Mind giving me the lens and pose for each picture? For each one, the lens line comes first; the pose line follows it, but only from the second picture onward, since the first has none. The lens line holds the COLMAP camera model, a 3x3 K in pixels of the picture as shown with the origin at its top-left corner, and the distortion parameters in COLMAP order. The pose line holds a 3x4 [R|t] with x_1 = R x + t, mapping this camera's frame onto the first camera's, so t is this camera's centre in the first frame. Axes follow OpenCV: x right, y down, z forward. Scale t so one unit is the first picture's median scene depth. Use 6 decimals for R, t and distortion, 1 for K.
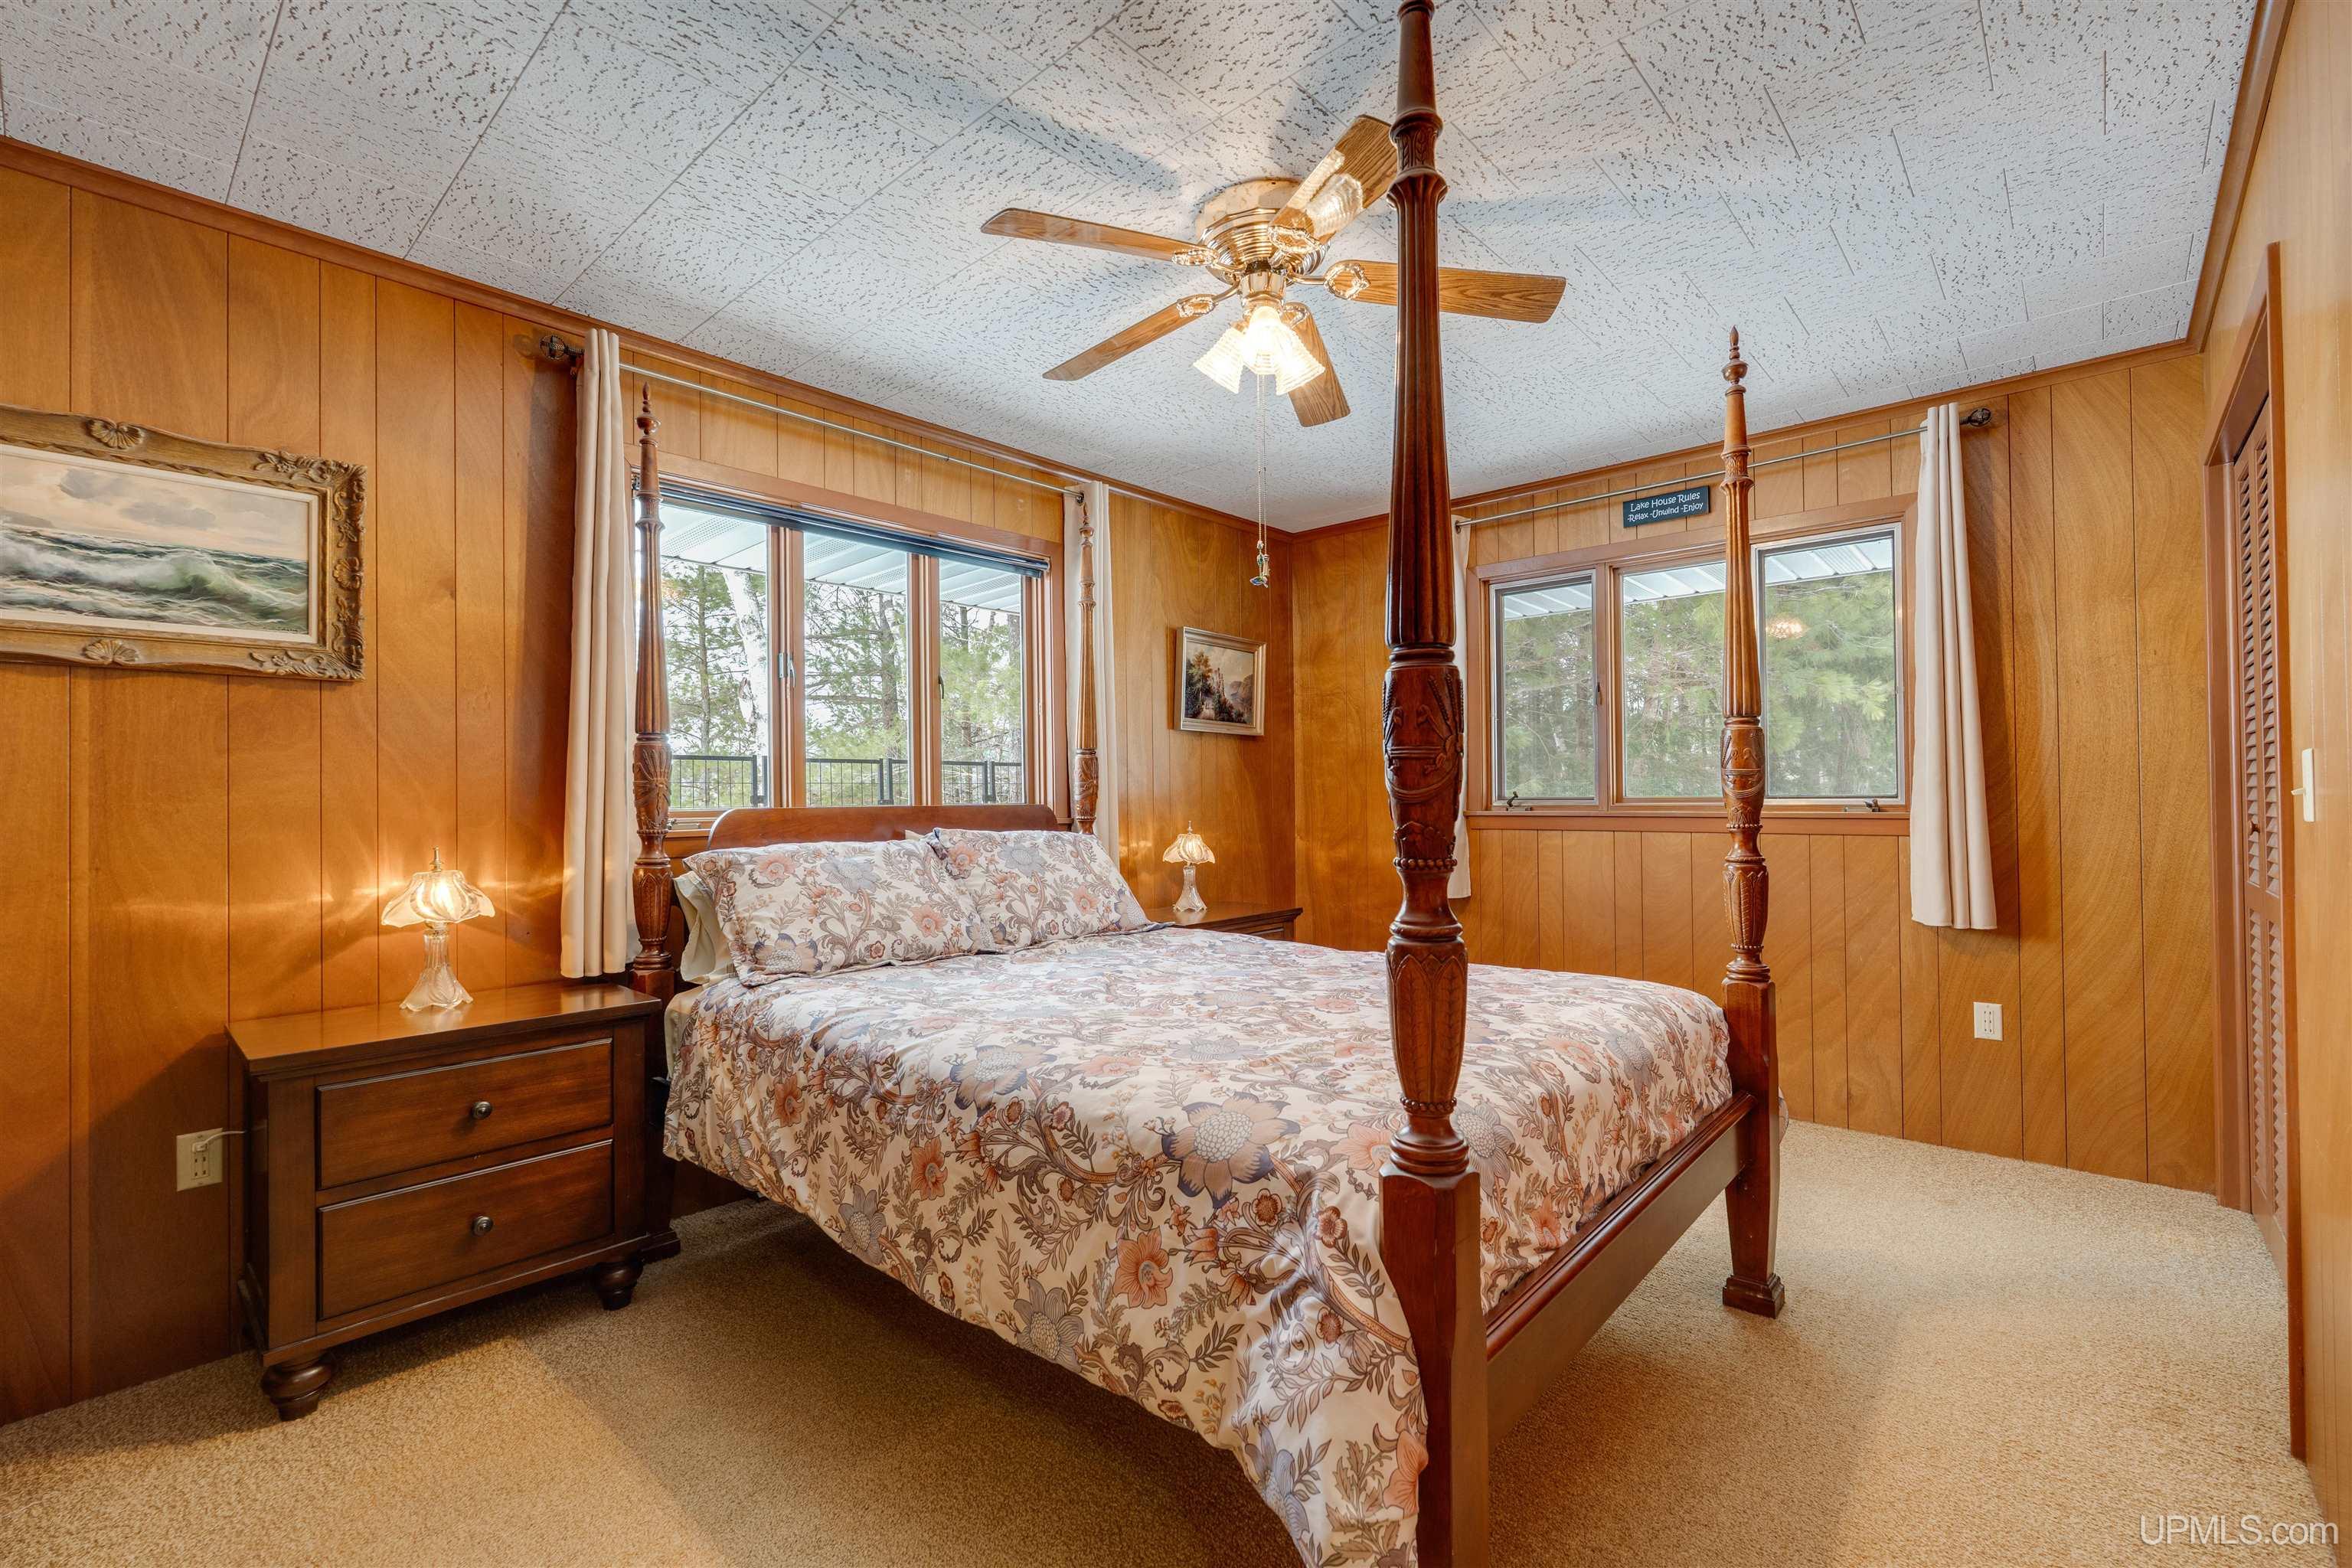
lens RADIAL K [[1024.7, 0, 1159.9], [0, 1024.7, 787.9], [0, 0, 1]] dist [-0.006781, 0.002139]
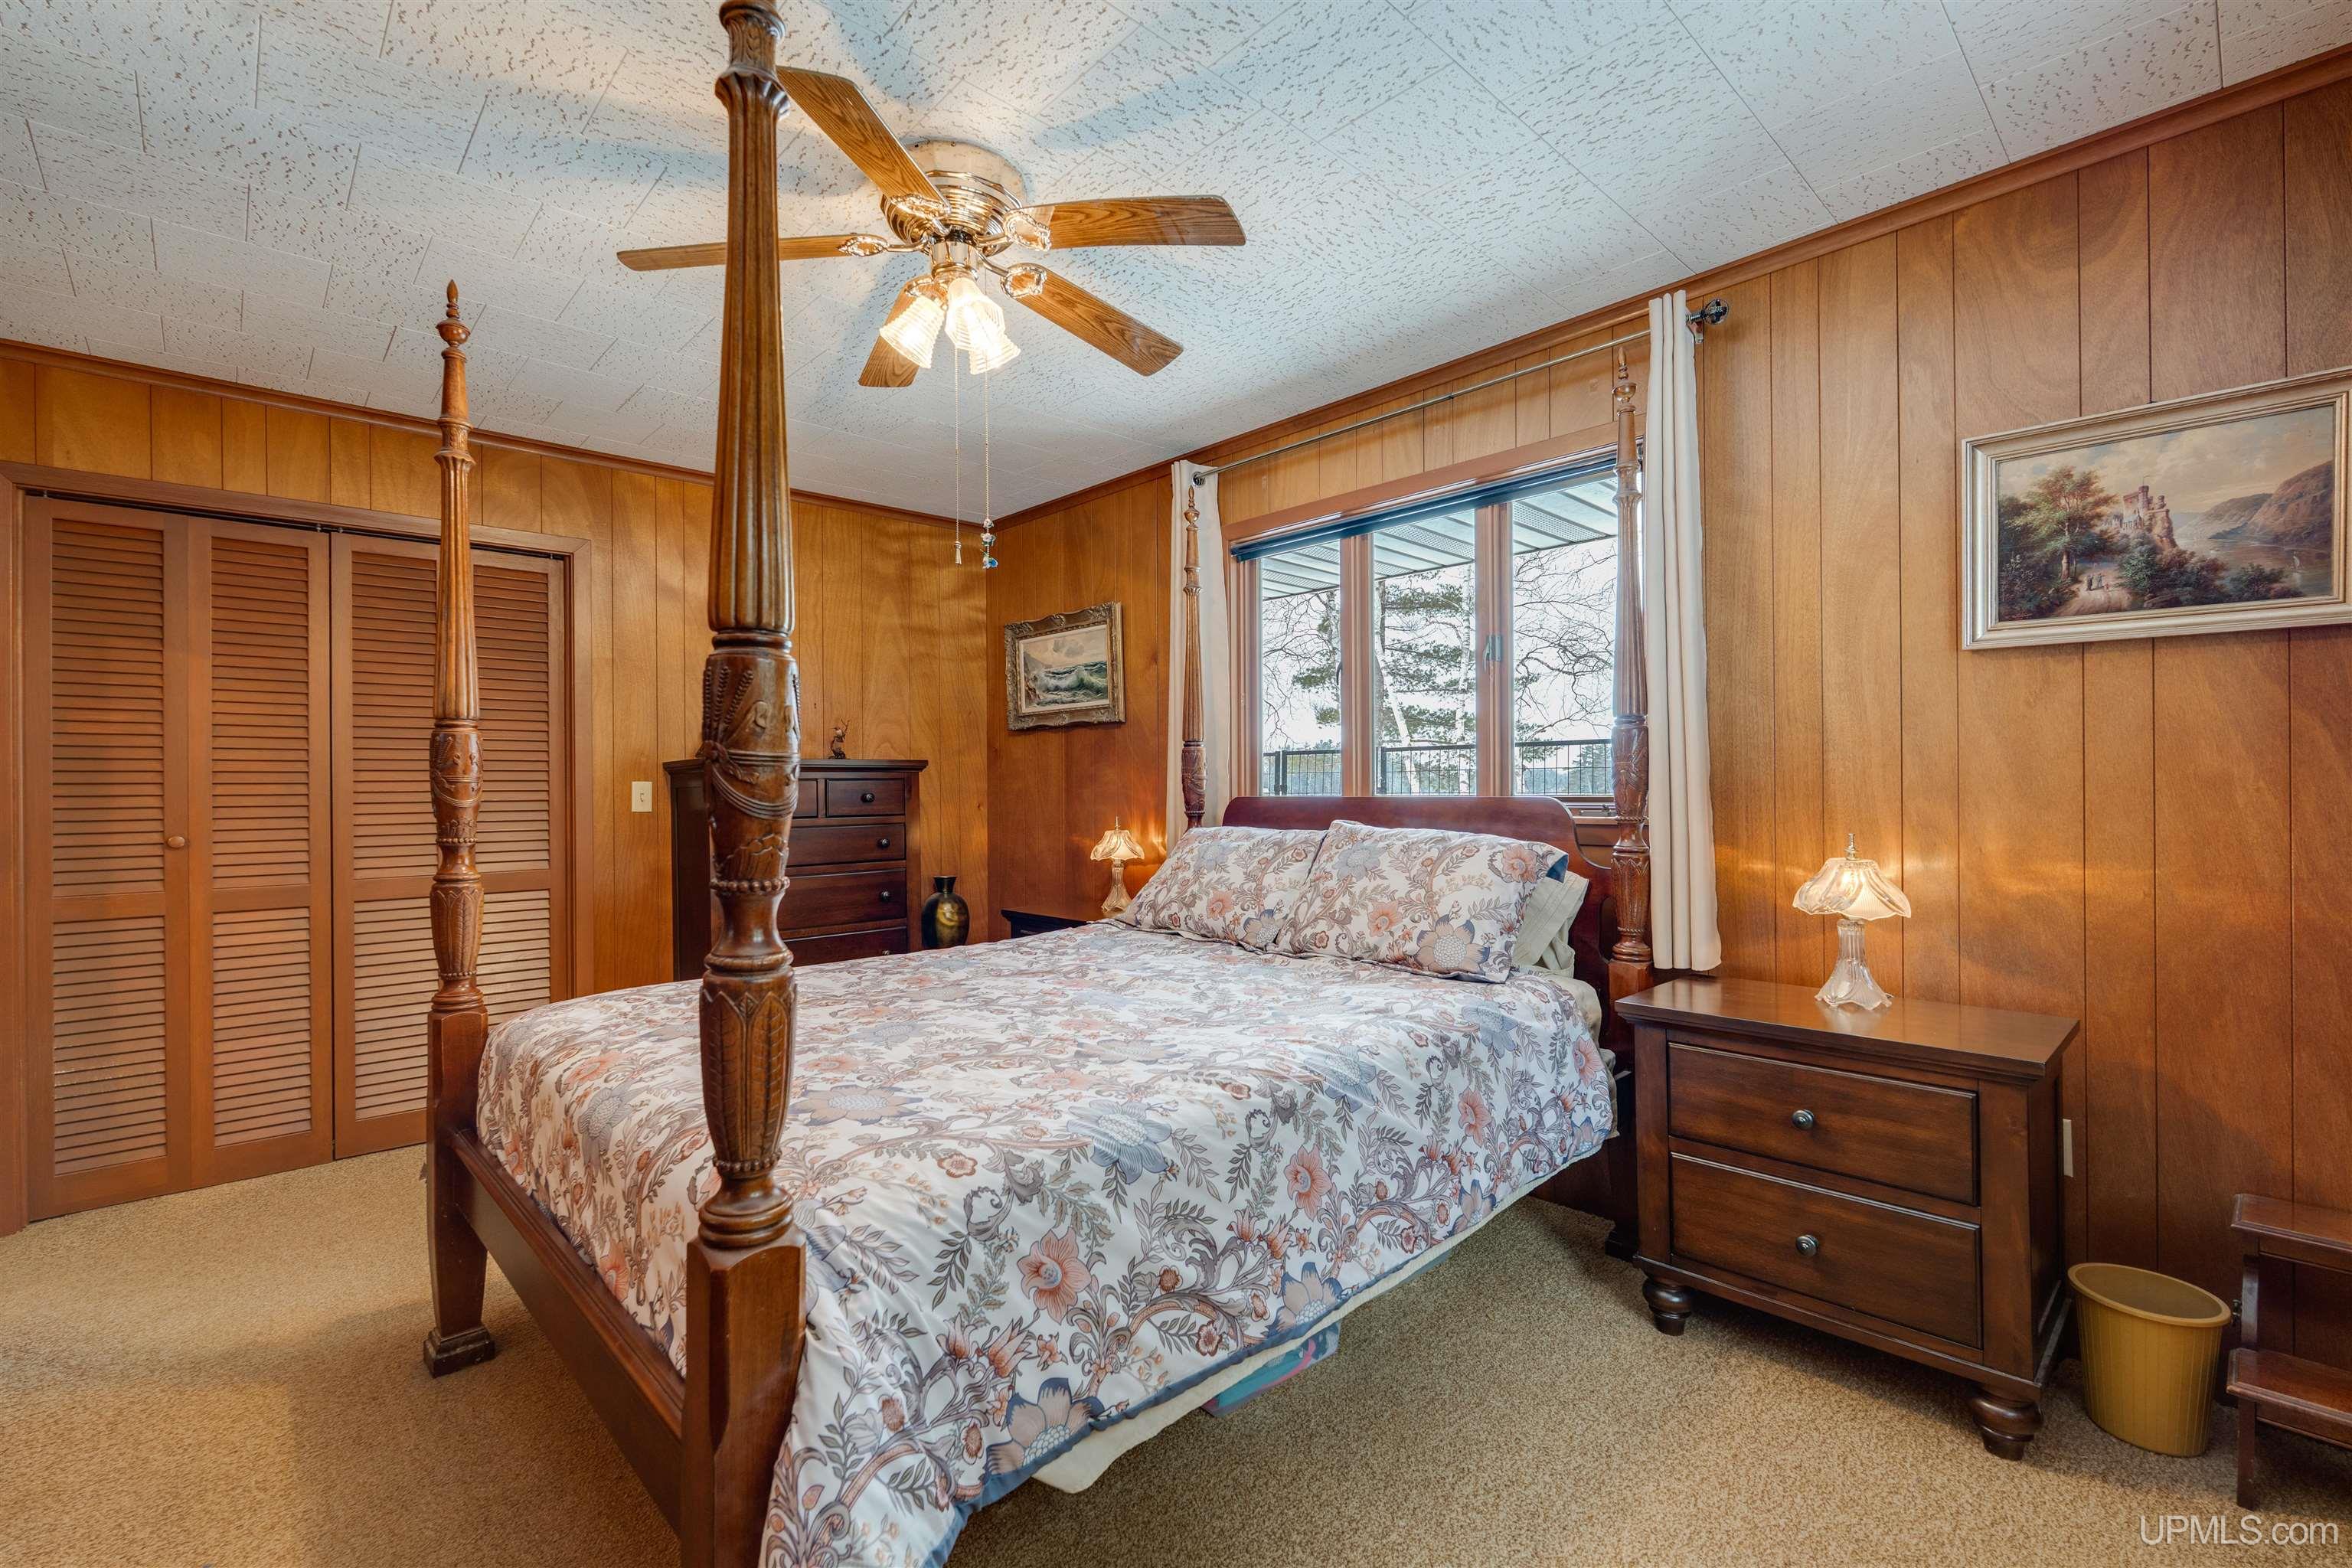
lens RADIAL K [[1024.7, 0, 1155.6], [0, 1024.7, 784.1], [0, 0, 1]] dist [-0.006781, 0.002139]
pose [[-0.091111, -0.002518, -0.995838, 0.736300], [0.006016, 0.999977, -0.003079, 0.007498], [0.995823, -0.006271, -0.091093, 0.906092]]
